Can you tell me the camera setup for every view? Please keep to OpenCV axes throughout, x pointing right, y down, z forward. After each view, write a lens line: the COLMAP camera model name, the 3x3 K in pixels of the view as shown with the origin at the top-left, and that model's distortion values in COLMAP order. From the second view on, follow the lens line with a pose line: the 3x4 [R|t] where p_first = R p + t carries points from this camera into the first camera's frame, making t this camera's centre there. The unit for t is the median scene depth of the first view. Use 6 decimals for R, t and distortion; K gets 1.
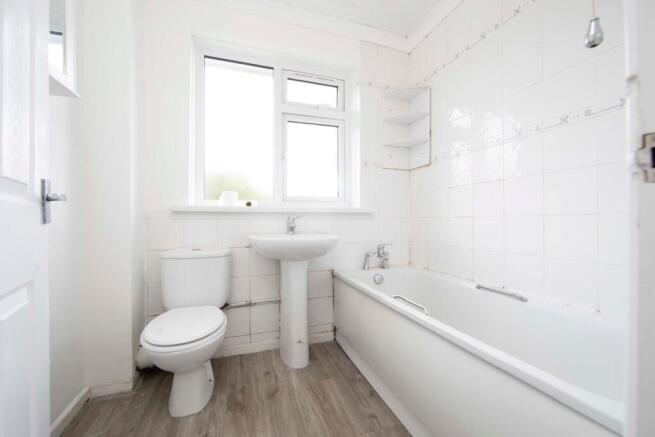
lens RADIAL K [[263.3, 0, 331.4], [0, 263.3, 213.5], [0, 0, 1]] dist [0.005214, -0.001185]
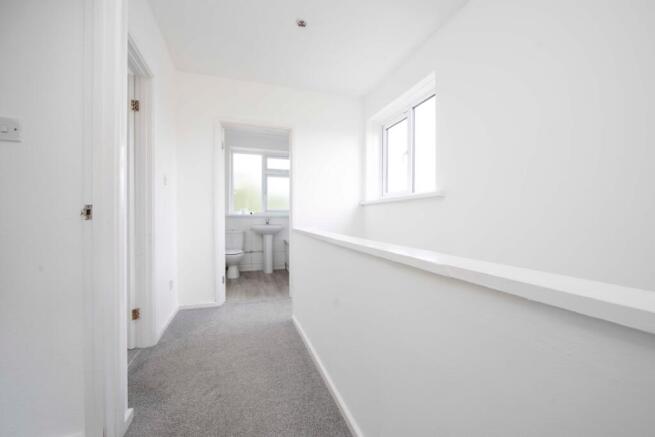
lens RADIAL K [[263.3, 0, 327.9], [0, 263.3, 218.0], [0, 0, 1]] dist [0.005214, -0.001185]
pose [[0.999816, 0.006909, 0.017868, 0.389809], [-0.007038, 0.999950, 0.007167, -0.015103], [-0.017818, -0.007291, 0.999815, -1.584911]]
